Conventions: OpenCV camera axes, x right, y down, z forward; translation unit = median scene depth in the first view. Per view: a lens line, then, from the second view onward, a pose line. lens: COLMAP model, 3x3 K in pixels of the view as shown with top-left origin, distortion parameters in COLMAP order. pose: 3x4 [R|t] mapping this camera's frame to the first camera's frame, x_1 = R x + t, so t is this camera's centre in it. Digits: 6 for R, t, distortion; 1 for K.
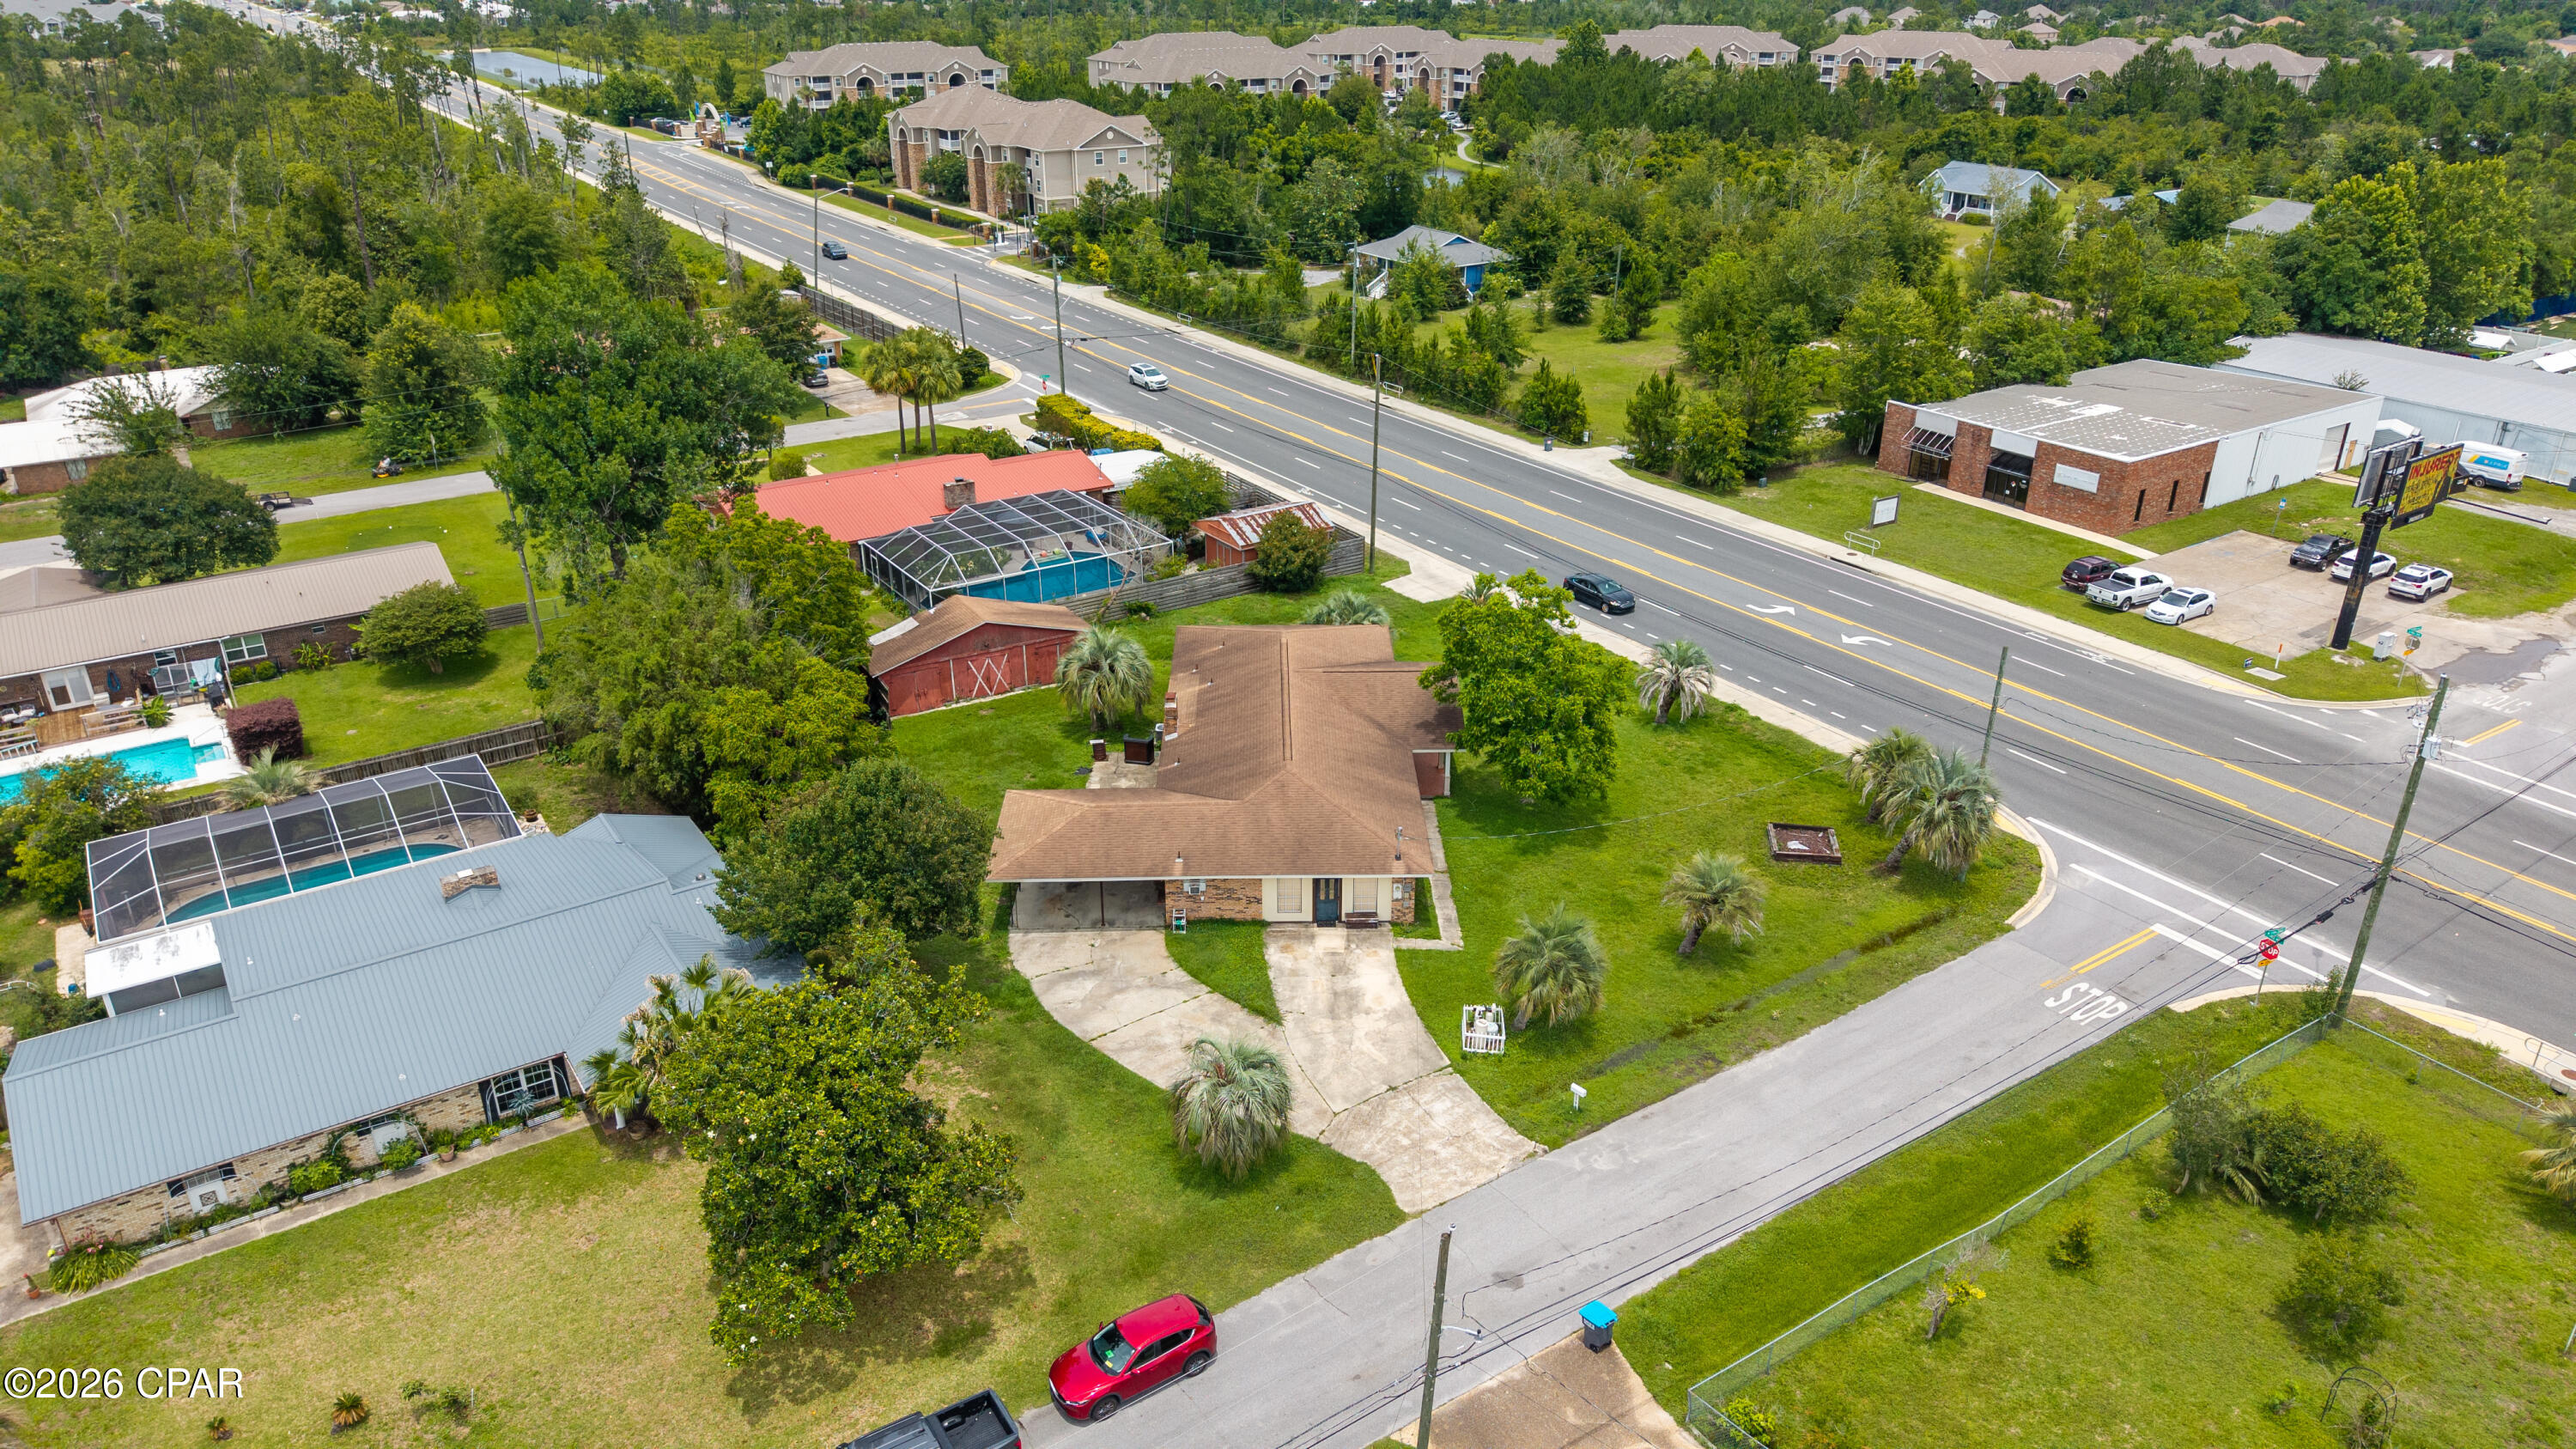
lens RADIAL K [[1721.0, 0, 1295.4], [0, 1721.0, 727.3], [0, 0, 1]] dist [0.027147, -0.033471]
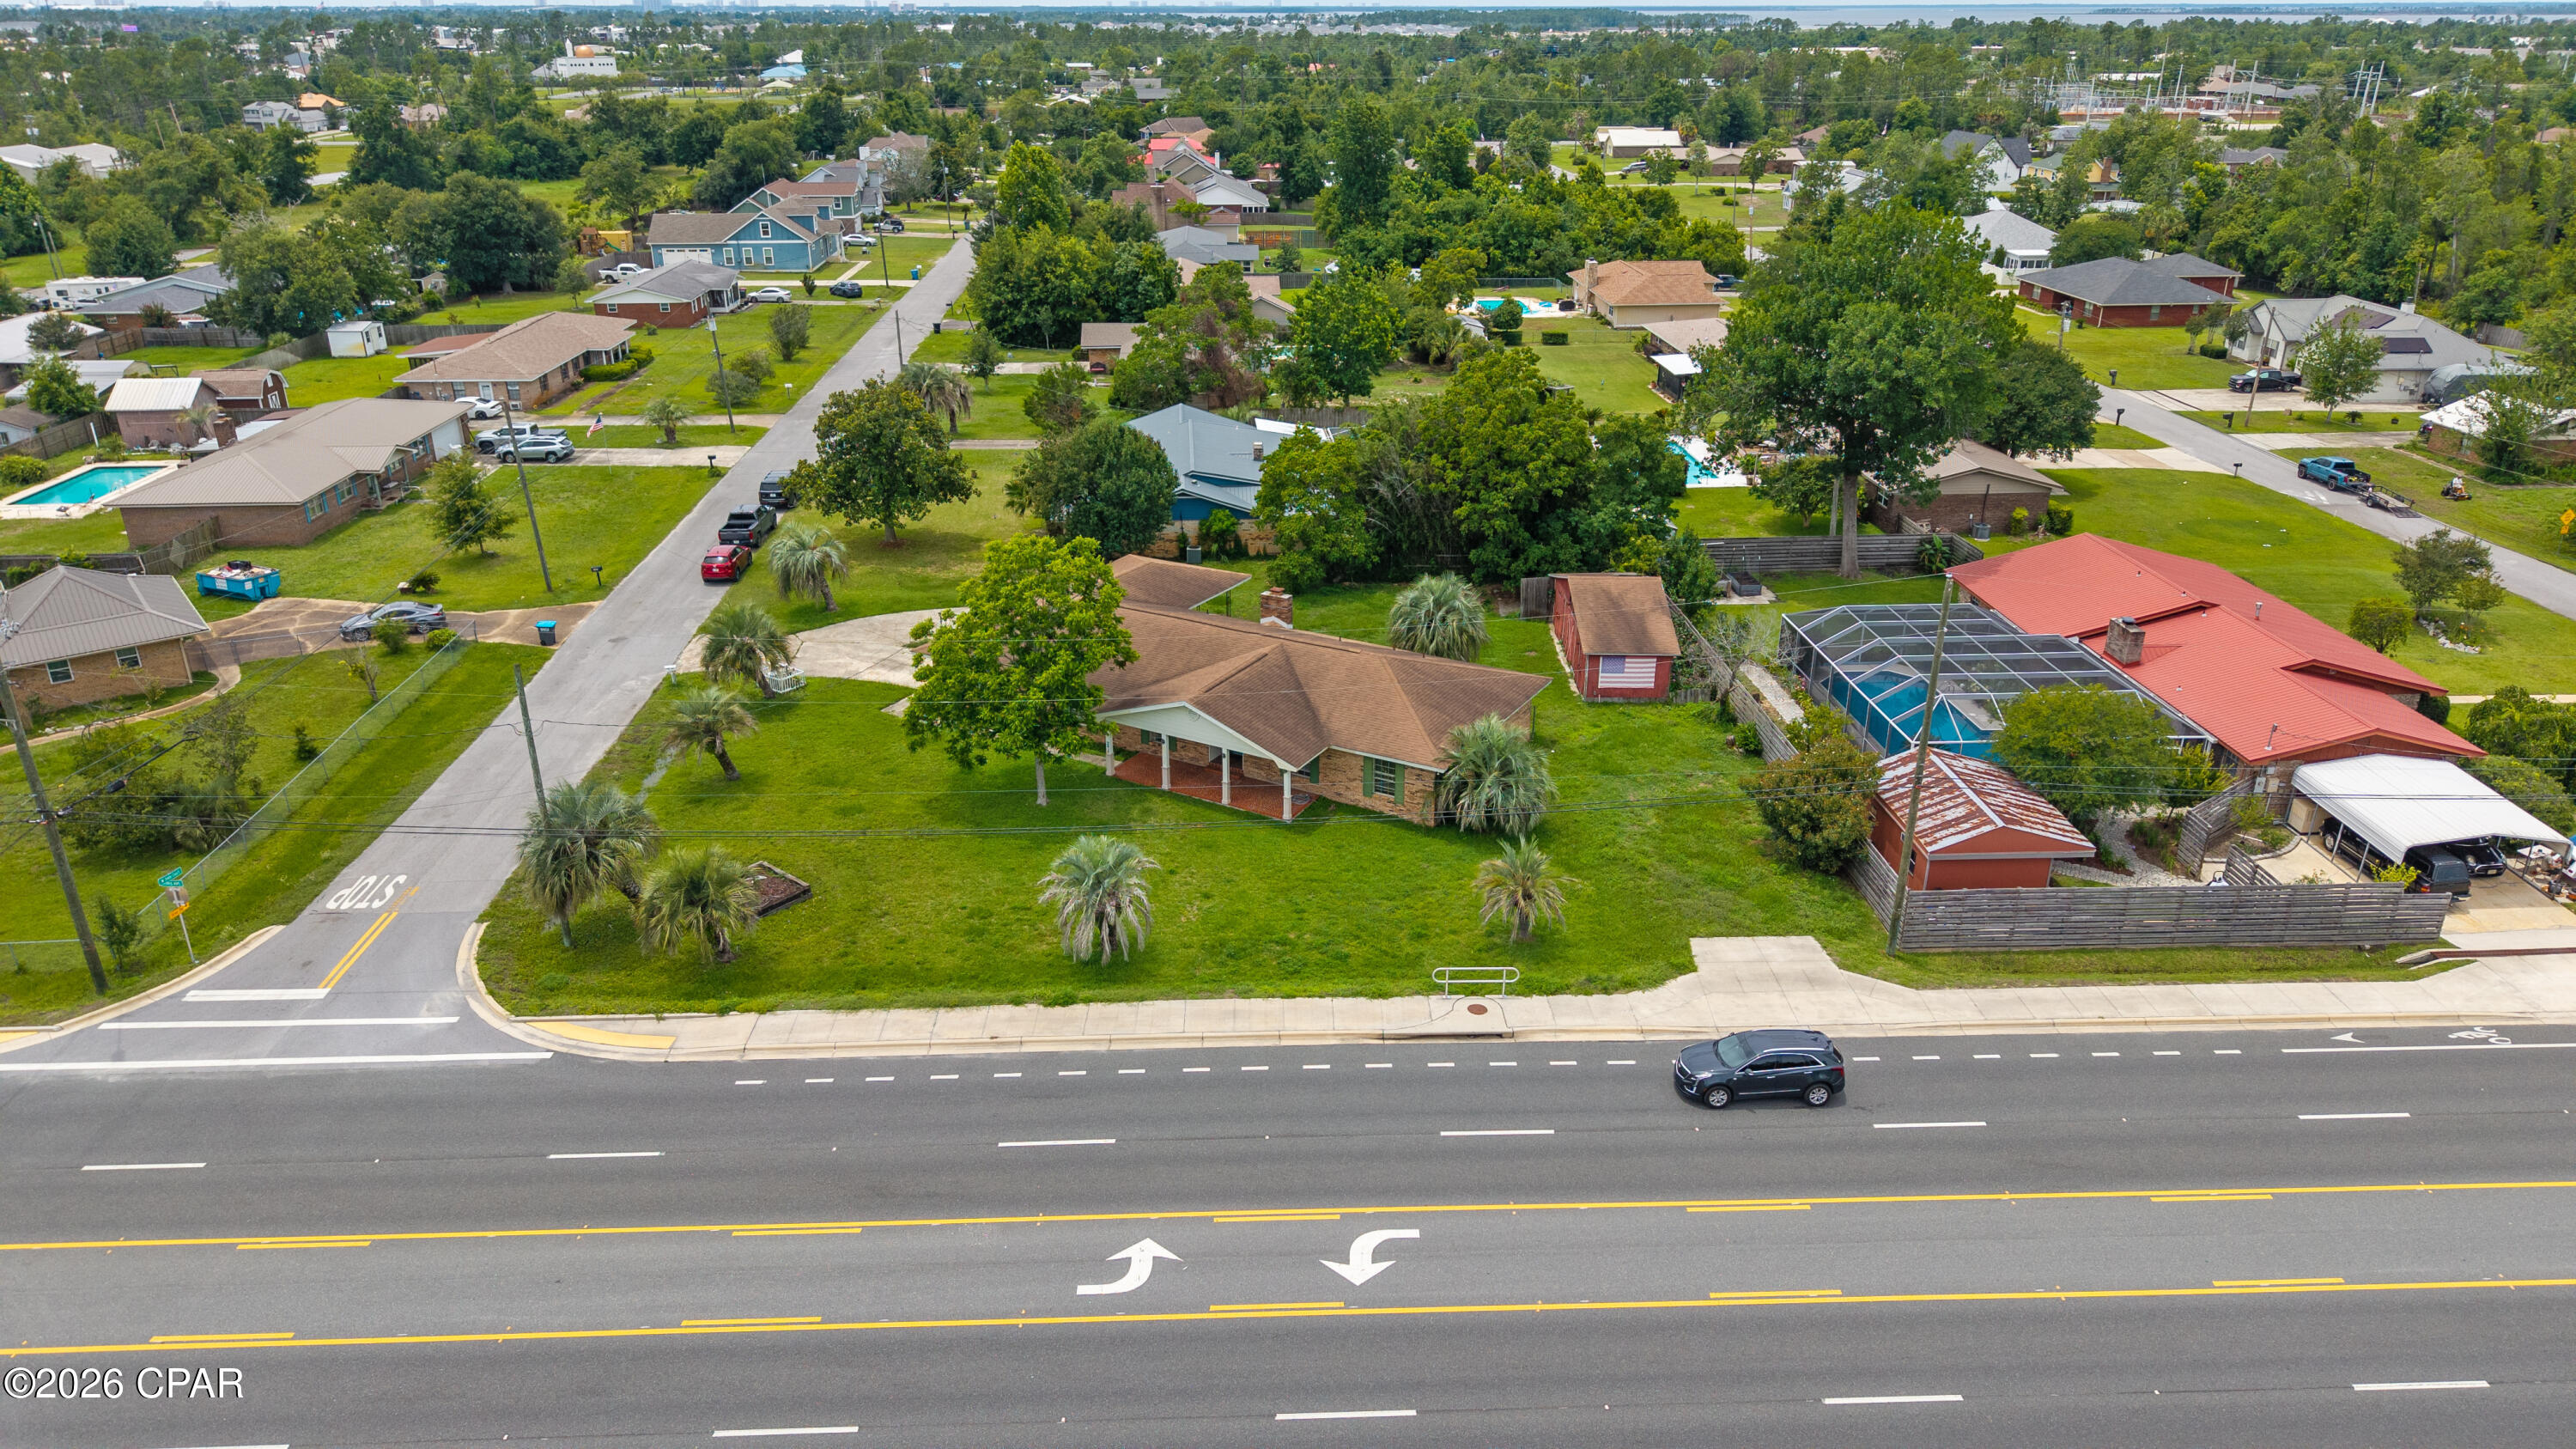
lens RADIAL K [[1721.0, 0, 1295.4], [0, 1721.0, 727.3], [0, 0, 1]] dist [0.027147, -0.033471]
pose [[-0.510848, 0.328579, -0.794399, 0.952974], [-0.359523, 0.757726, 0.544605, -0.647439], [0.780882, 0.563815, -0.268951, 1.648531]]
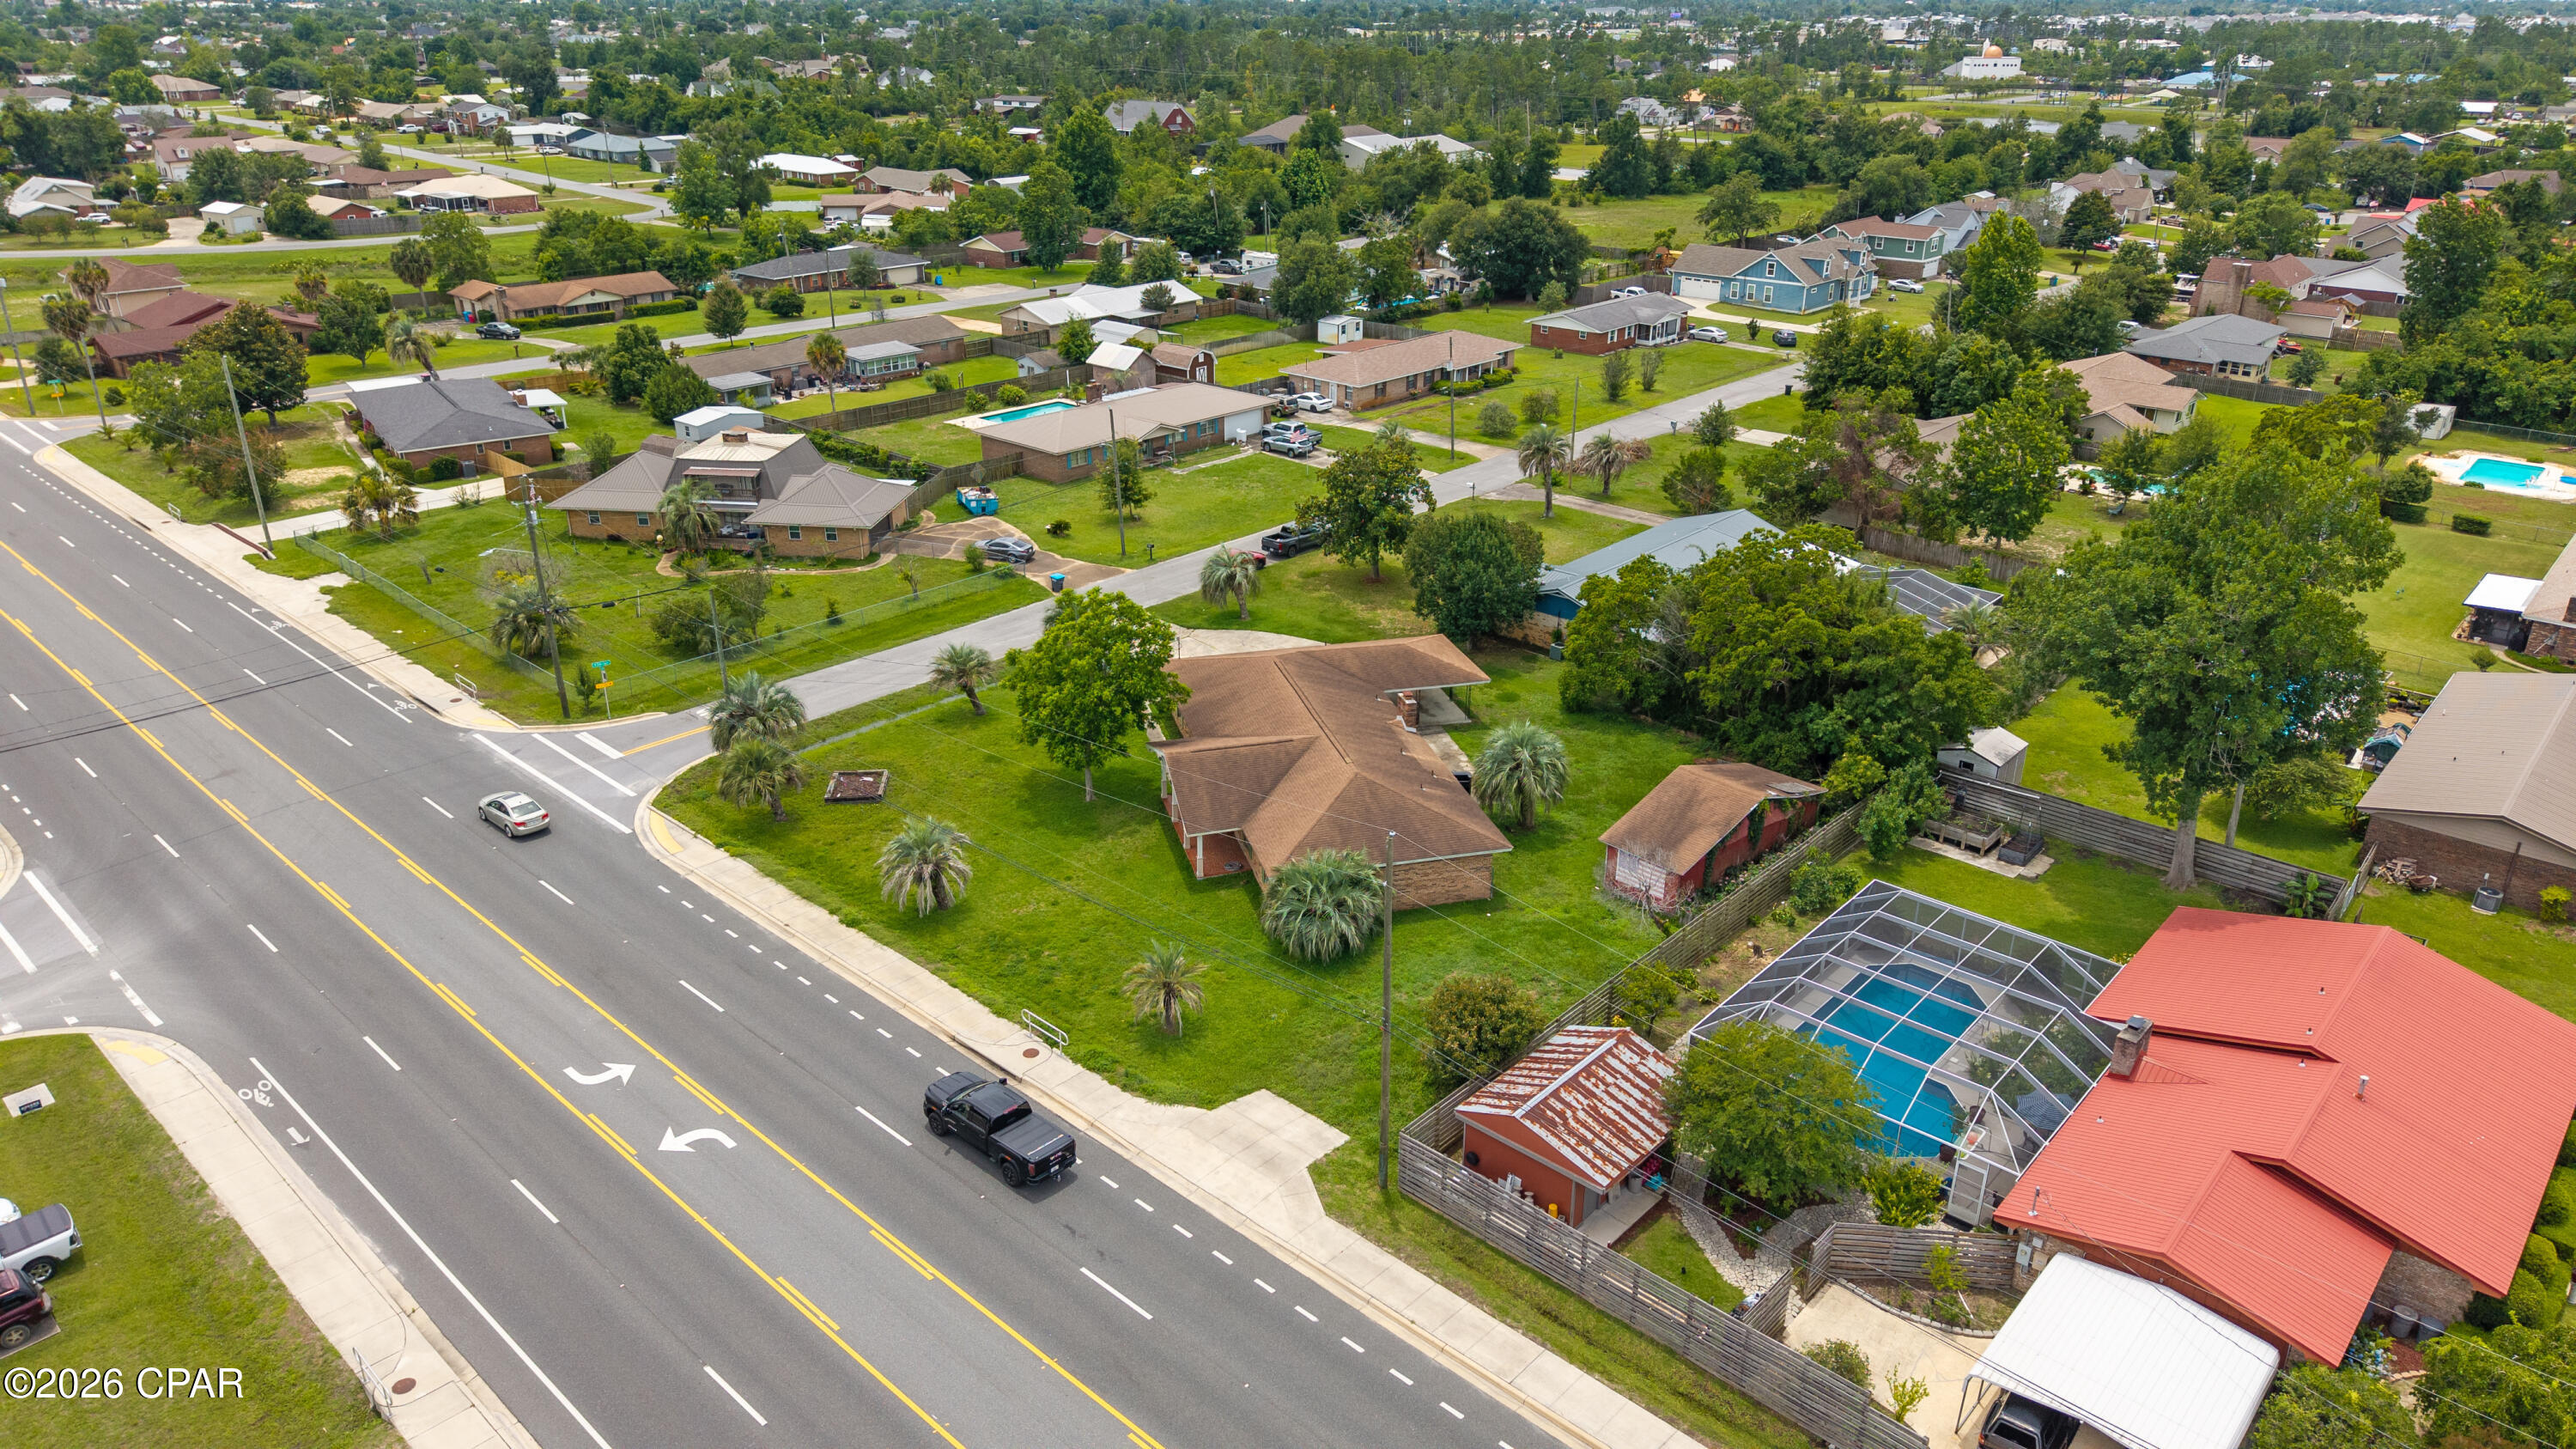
lens RADIAL K [[1721.0, 0, 1295.4], [0, 1721.0, 727.3], [0, 0, 1]] dist [0.027147, -0.033471]
pose [[-0.970402, 0.089358, -0.224355, 0.314733], [-0.106672, 0.674872, 0.730184, -1.015603], [0.216659, 0.732505, -0.645365, 2.137301]]
